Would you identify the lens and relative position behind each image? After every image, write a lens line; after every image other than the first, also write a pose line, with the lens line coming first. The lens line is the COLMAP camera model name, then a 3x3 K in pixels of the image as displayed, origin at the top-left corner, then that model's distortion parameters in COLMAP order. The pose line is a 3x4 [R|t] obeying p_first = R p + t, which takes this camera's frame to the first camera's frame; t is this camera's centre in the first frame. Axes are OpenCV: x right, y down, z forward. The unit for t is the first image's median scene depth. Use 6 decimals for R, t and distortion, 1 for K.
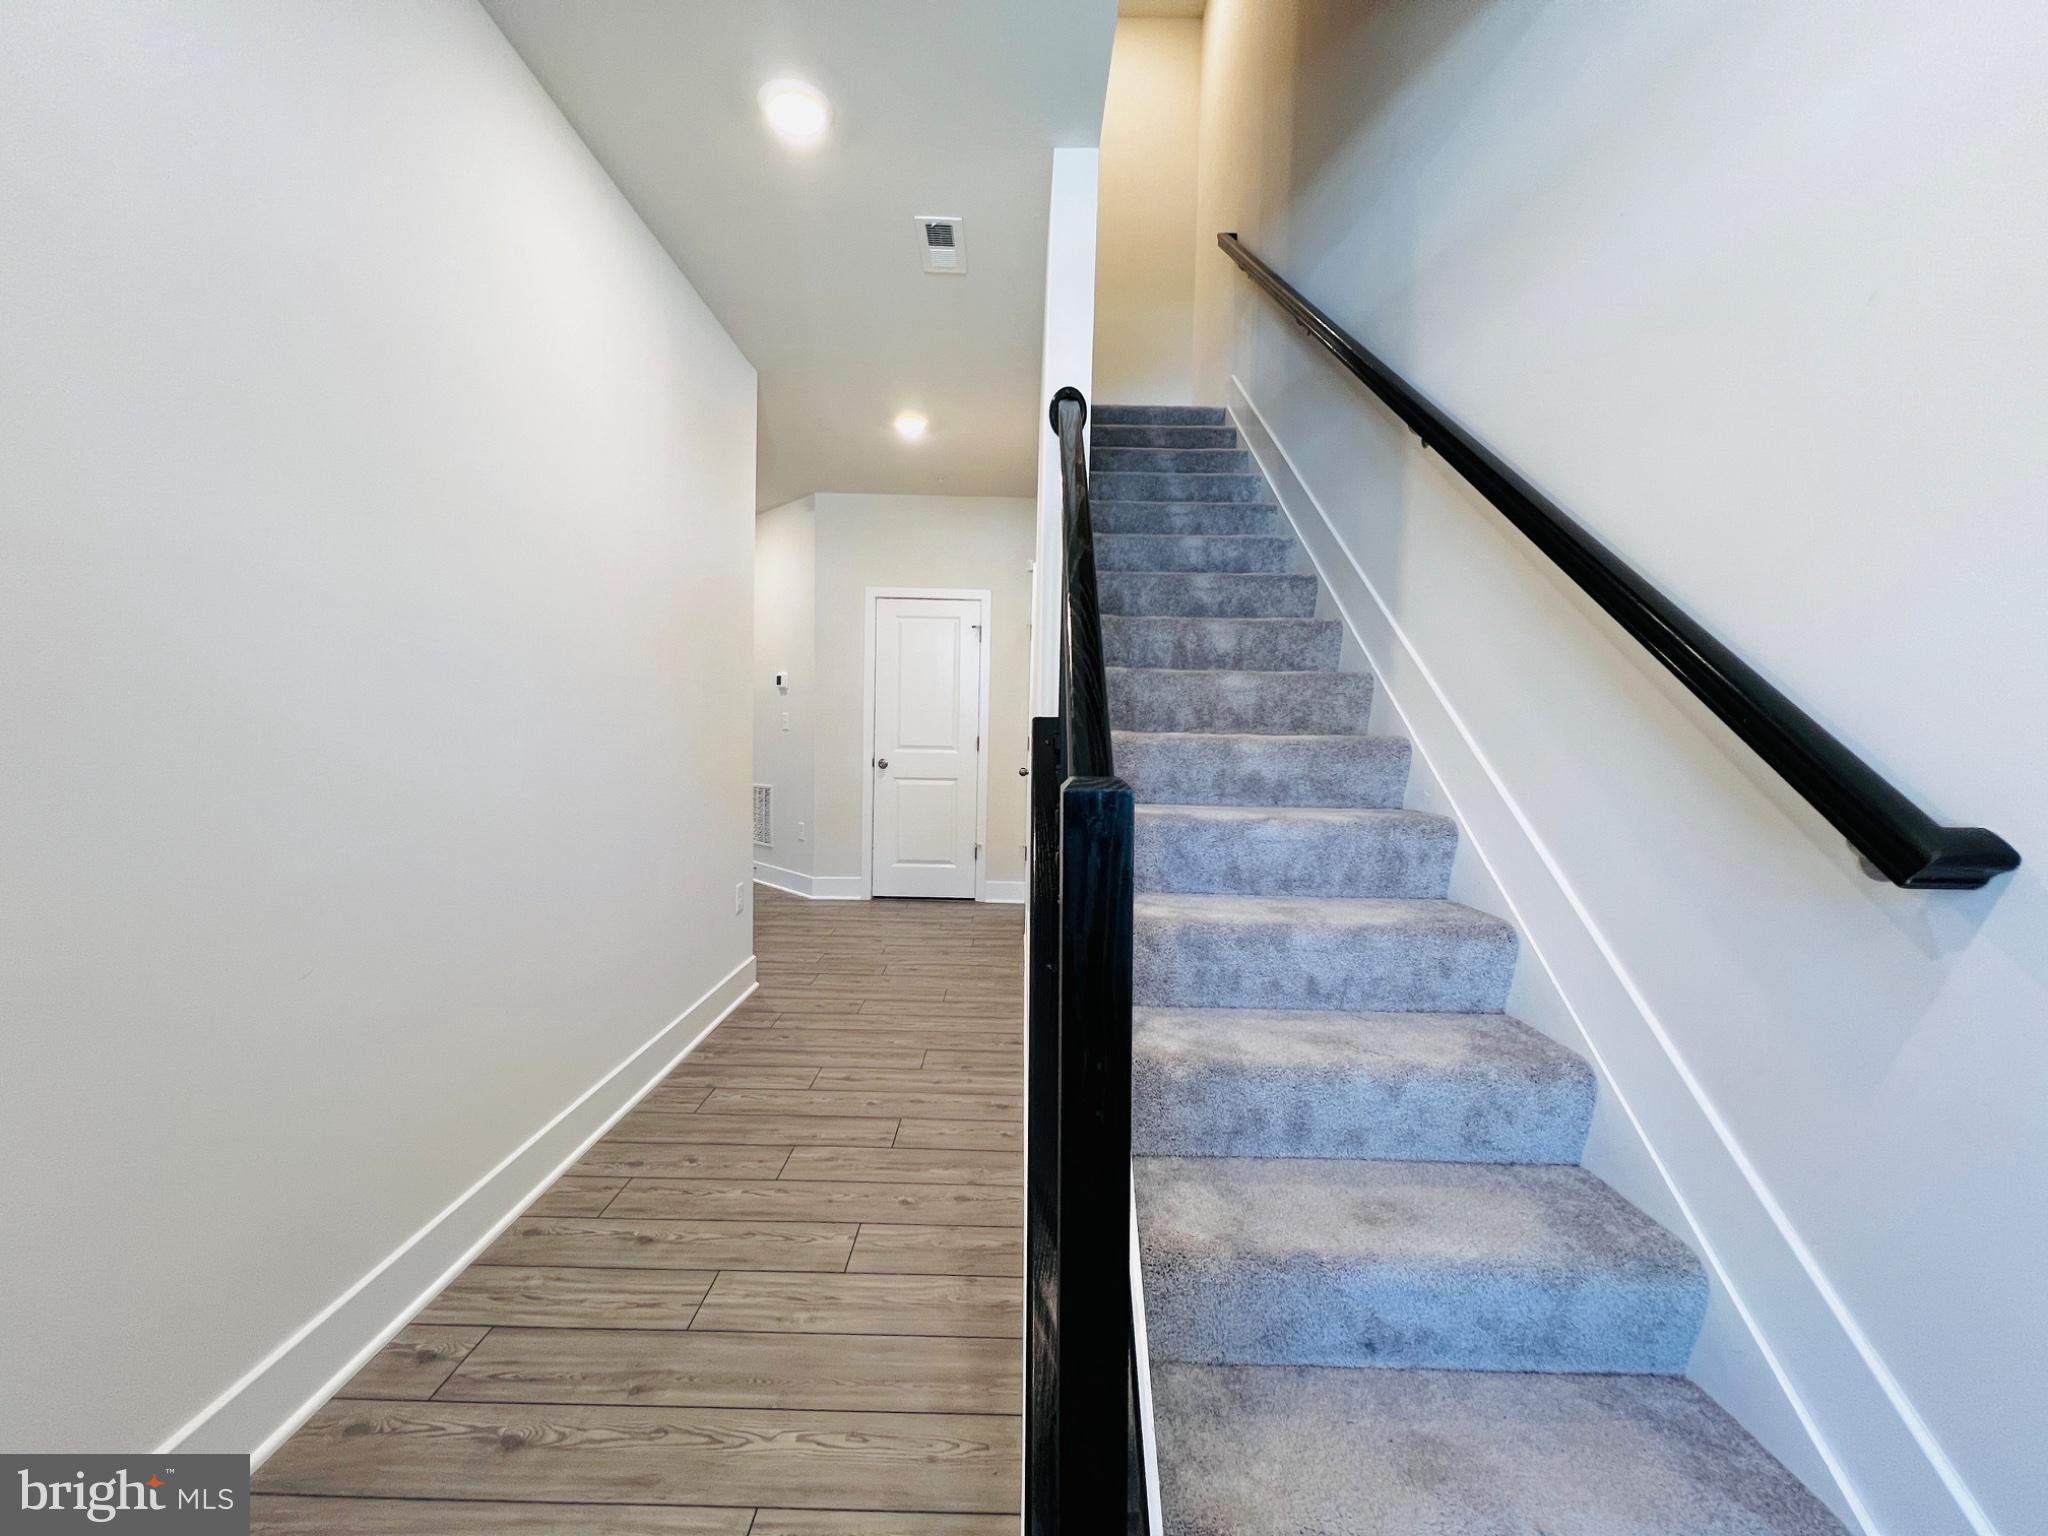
lens RADIAL K [[820.8, 0, 1018.9], [0, 820.8, 766.1], [0, 0, 1]] dist [-0.003627, 0.000861]
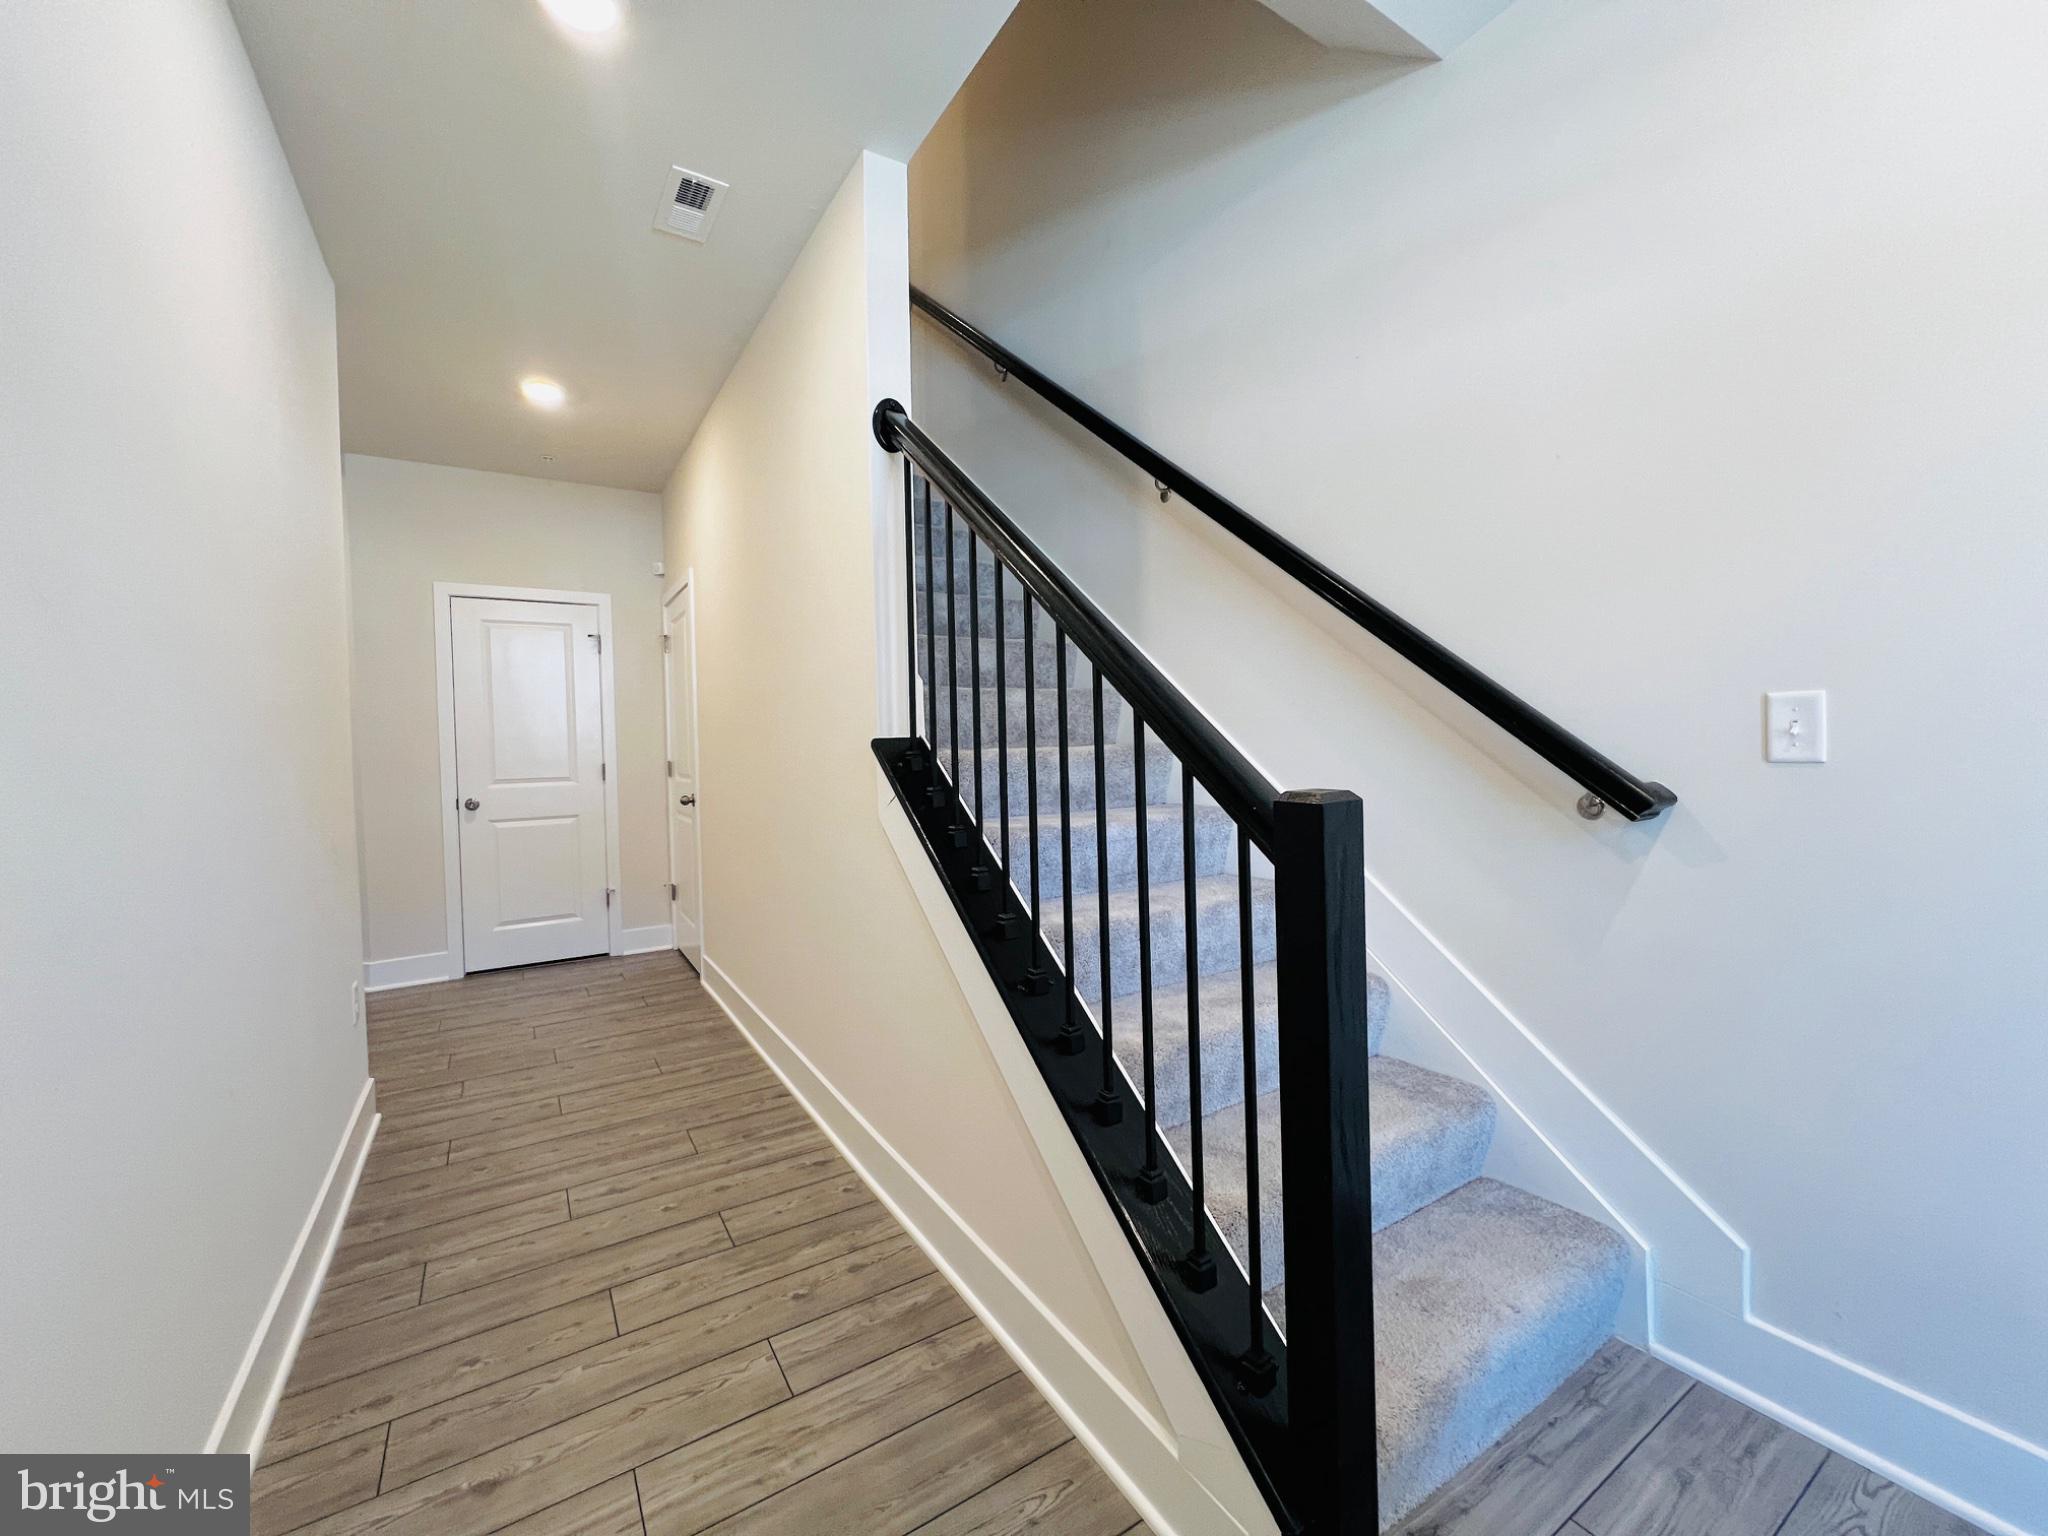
lens RADIAL K [[820.8, 0, 1016.0], [0, 820.8, 766.0], [0, 0, 1]] dist [-0.003627, 0.000861]
pose [[0.843602, -0.054282, 0.534217, -0.334997], [0.063493, 0.997982, 0.001141, -0.017479], [-0.533201, 0.032957, 0.845346, 0.103546]]
